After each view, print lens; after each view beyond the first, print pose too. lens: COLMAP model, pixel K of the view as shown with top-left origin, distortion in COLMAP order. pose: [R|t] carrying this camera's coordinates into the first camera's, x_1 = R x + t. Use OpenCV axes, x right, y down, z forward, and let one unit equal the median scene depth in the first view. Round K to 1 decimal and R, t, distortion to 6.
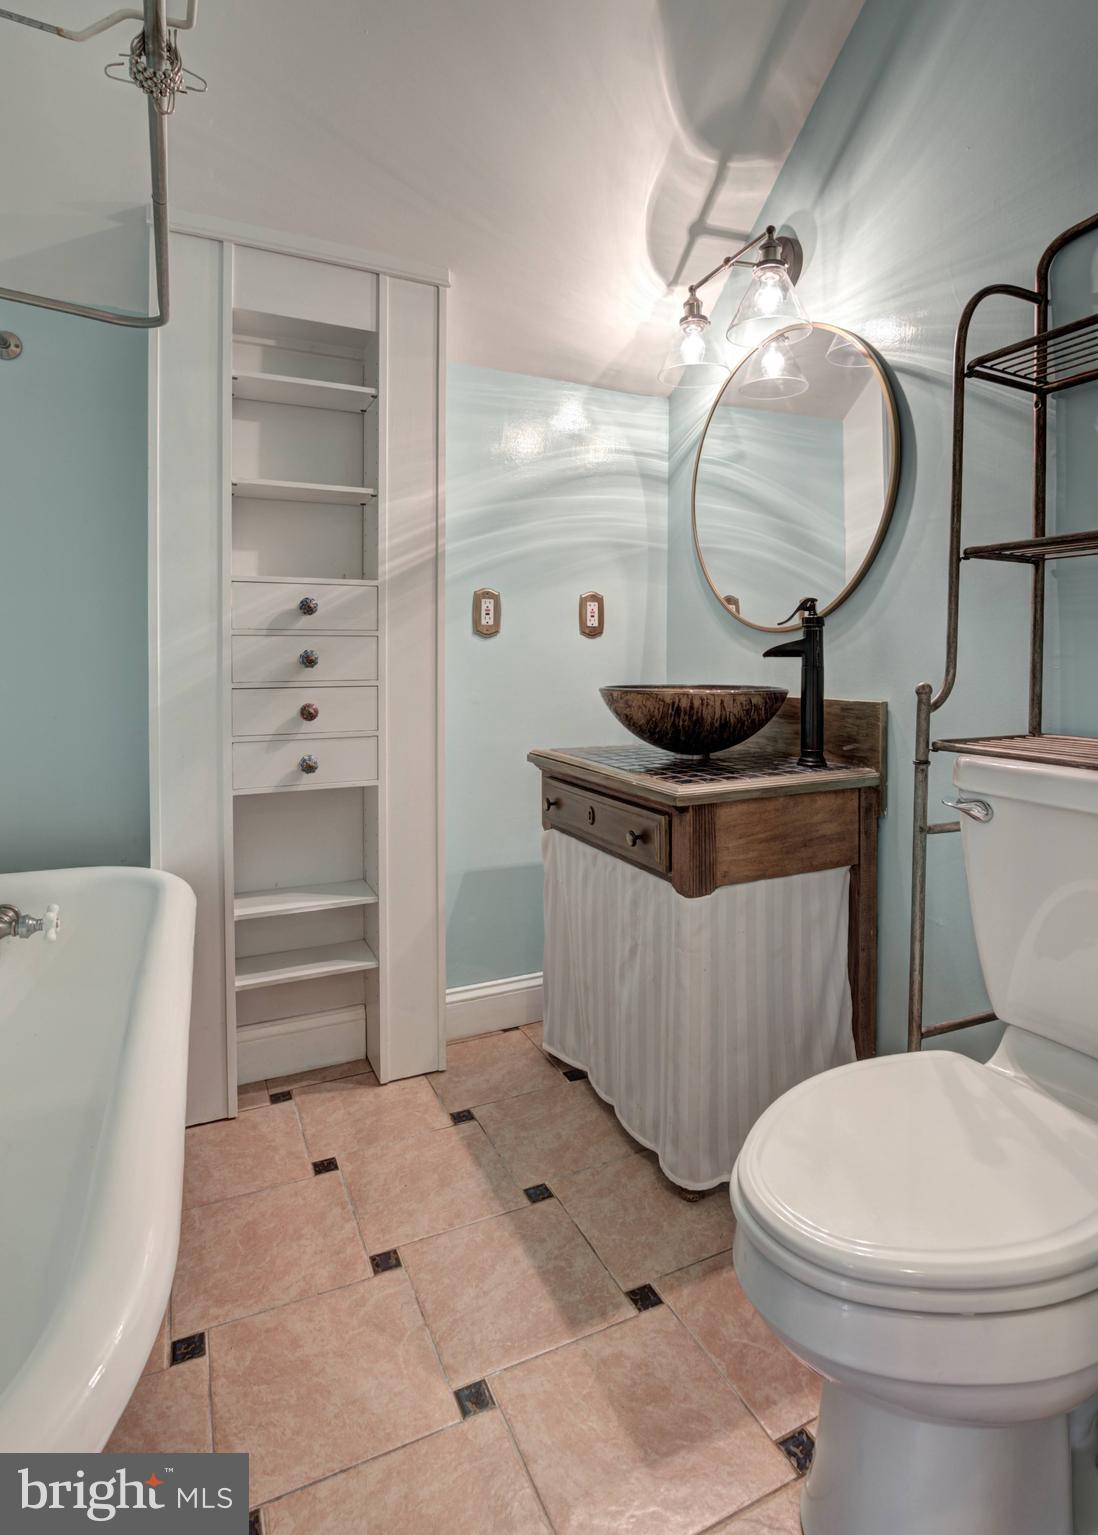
lens RADIAL K [[827.8, 0, 550.9], [0, 827.8, 670.8], [0, 0, 1]] dist [-0.005118, 0.000224]
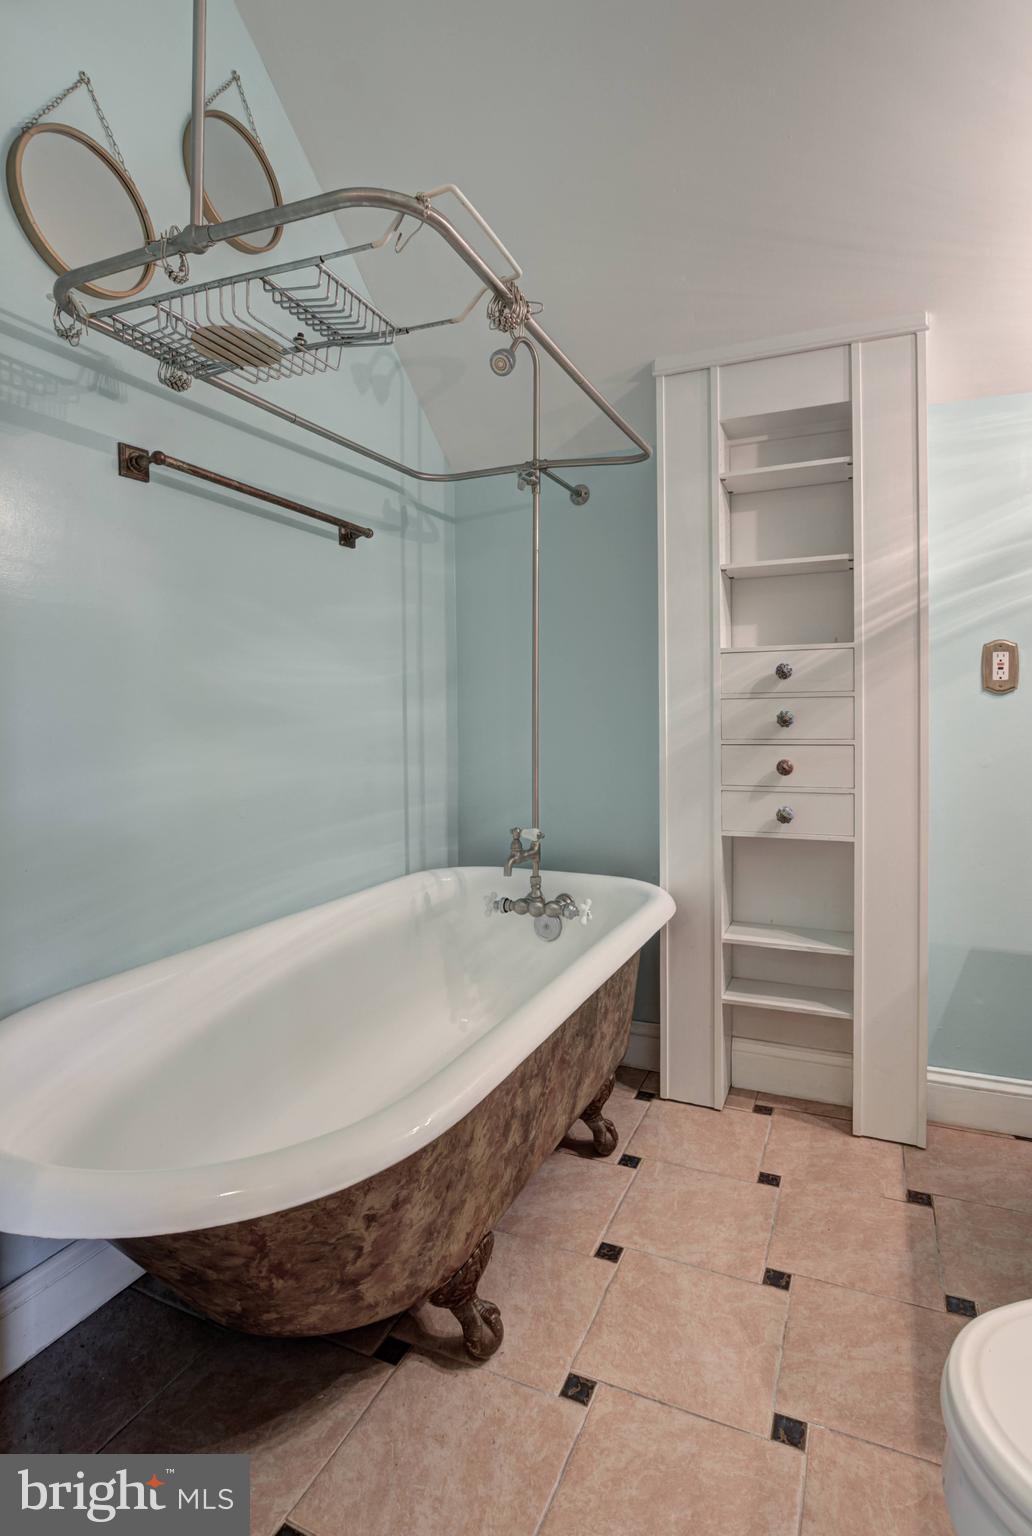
lens RADIAL K [[776.1, 0, 518.6], [0, 776.1, 725.8], [0, 0, 1]] dist [0.002058, 0.000073]
pose [[0.657916, 0.003786, -0.753082, 0.250376], [-0.005500, 0.999985, 0.000222, -0.003747], [0.753071, 0.003996, 0.657927, 0.055622]]
